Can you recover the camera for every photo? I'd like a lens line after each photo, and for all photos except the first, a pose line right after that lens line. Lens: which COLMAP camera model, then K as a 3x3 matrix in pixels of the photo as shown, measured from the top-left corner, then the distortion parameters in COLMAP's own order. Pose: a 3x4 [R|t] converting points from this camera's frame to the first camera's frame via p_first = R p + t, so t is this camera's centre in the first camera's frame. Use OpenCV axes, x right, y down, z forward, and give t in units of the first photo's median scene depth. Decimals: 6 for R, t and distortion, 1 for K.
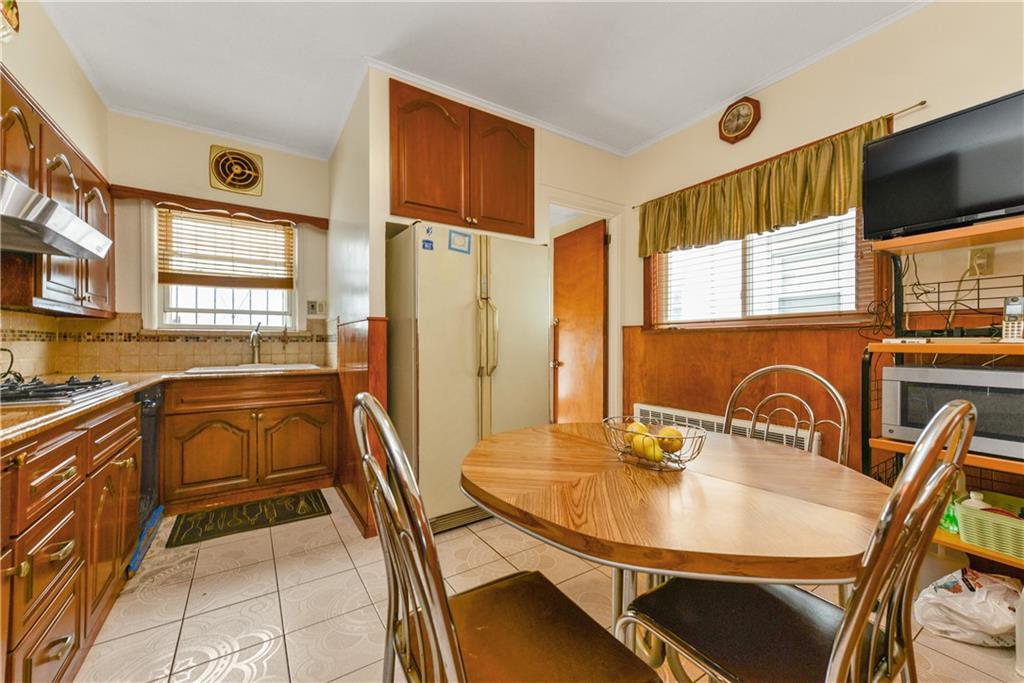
lens RADIAL K [[407.1, 0, 514.1], [0, 407.1, 344.4], [0, 0, 1]] dist [0.014880, 0.000142]
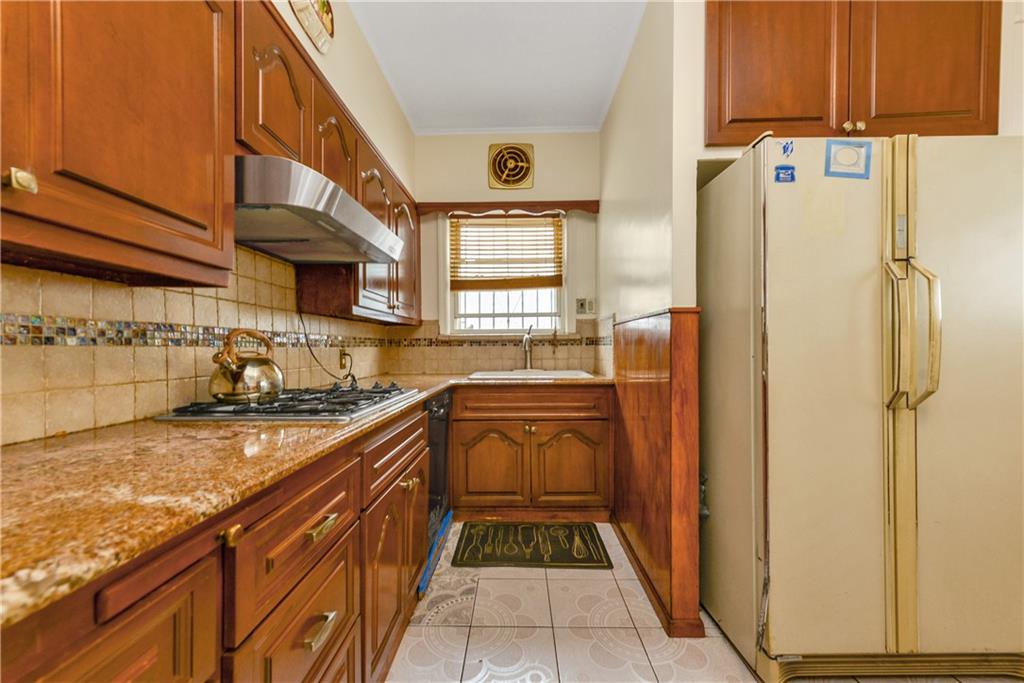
lens RADIAL K [[407.1, 0, 514.6], [0, 407.1, 346.7], [0, 0, 1]] dist [0.014880, 0.000142]
pose [[0.830944, -0.005842, -0.556325, -0.171751], [0.005641, 0.999982, -0.002075, -0.003264], [0.556327, -0.001414, 0.830962, 0.260070]]
